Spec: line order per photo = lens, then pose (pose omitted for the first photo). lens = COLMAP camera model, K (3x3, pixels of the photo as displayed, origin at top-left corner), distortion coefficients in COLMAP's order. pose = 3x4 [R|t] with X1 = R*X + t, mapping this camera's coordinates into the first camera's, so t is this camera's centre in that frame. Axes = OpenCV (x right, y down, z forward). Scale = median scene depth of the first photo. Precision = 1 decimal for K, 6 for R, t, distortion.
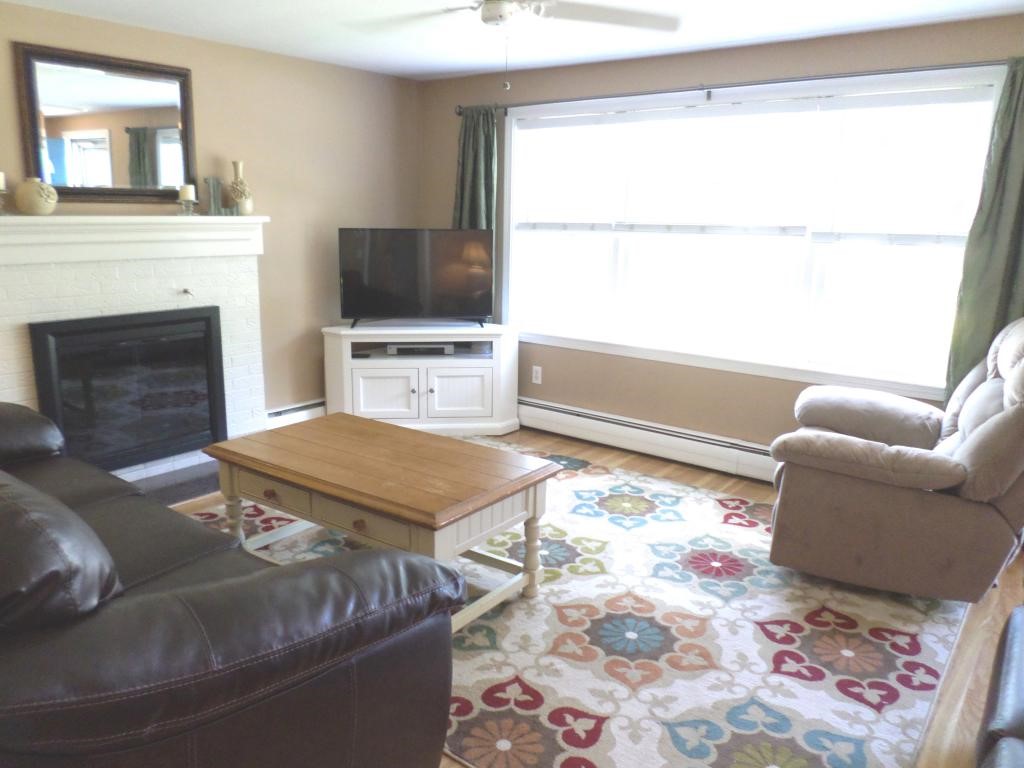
lens RADIAL K [[778.1, 0, 513.5], [0, 778.1, 382.5], [0, 0, 1]] dist [-0.008711, -0.004574]
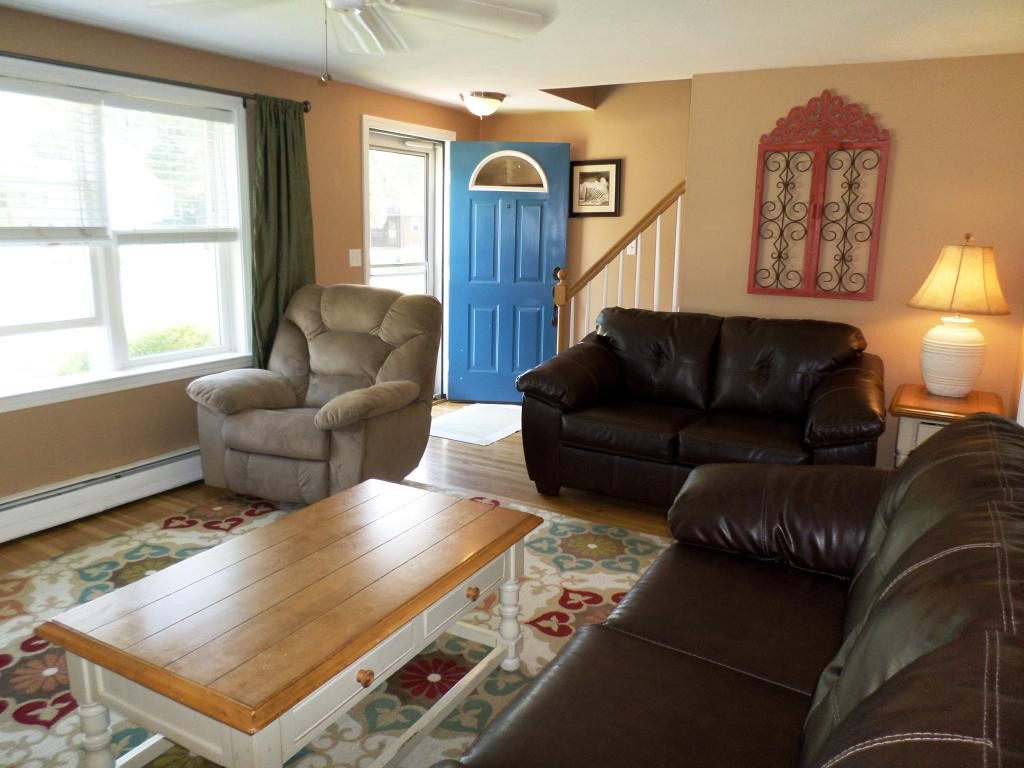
lens RADIAL K [[778.1, 0, 513.4], [0, 778.1, 382.9], [0, 0, 1]] dist [-0.008711, -0.004574]
pose [[-0.128244, -0.220261, 0.966974, -0.644279], [0.190355, 0.951429, 0.241966, -0.157615], [-0.973303, 0.215099, -0.080087, 0.632956]]
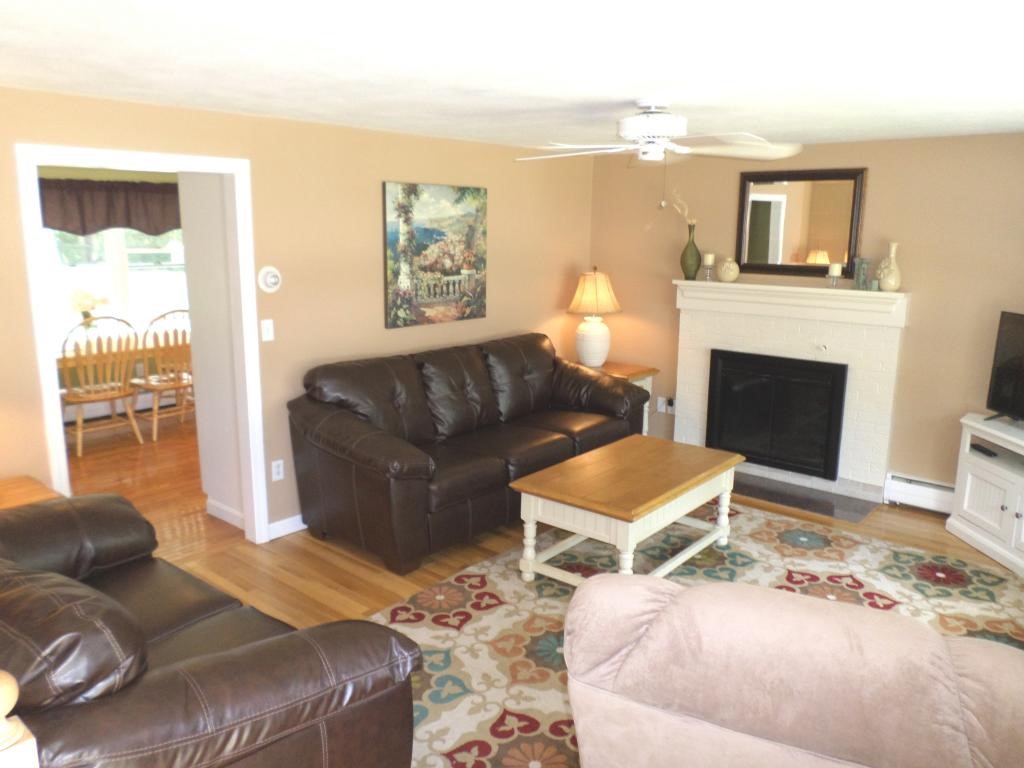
lens RADIAL K [[778.1, 0, 512.8], [0, 778.1, 385.4], [0, 0, 1]] dist [-0.008711, -0.004574]
pose [[-0.056347, 0.184459, -0.981224, 0.859007], [-0.224543, 0.955267, 0.192474, -0.194330], [0.972834, 0.231173, -0.012407, 0.570449]]
